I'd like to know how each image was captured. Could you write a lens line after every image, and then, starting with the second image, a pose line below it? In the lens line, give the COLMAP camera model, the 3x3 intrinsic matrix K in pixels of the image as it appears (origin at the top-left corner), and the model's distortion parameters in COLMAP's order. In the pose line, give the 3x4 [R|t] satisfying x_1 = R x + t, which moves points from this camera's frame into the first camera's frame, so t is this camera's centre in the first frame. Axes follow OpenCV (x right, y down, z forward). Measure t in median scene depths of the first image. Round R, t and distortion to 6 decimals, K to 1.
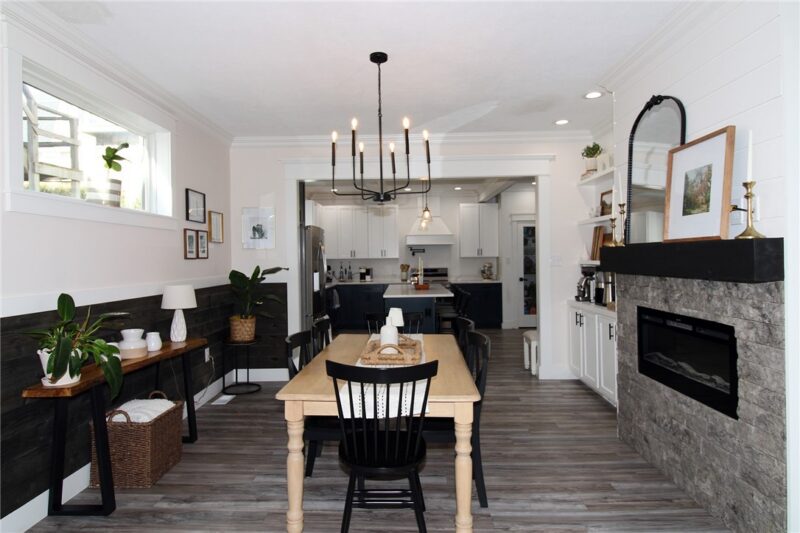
lens RADIAL K [[474.8, 0, 400.0], [0, 474.8, 266.5], [0, 0, 1]] dist [-0.000567, -0.001654]
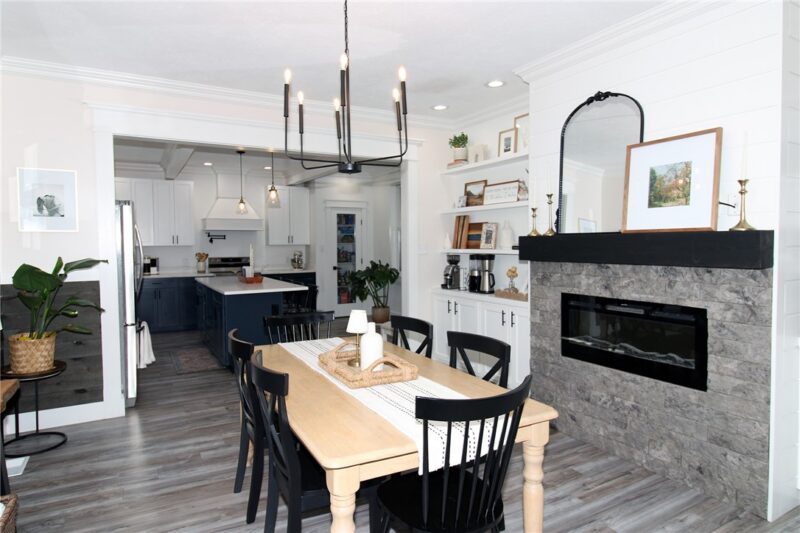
lens RADIAL K [[474.8, 0, 400.0], [0, 474.8, 266.5], [0, 0, 1]] dist [-0.000567, -0.001654]
pose [[0.864692, -0.018508, 0.501962, -0.411380], [0.005454, 0.999608, 0.027462, -0.006897], [-0.502273, -0.021009, 0.864454, 0.340004]]
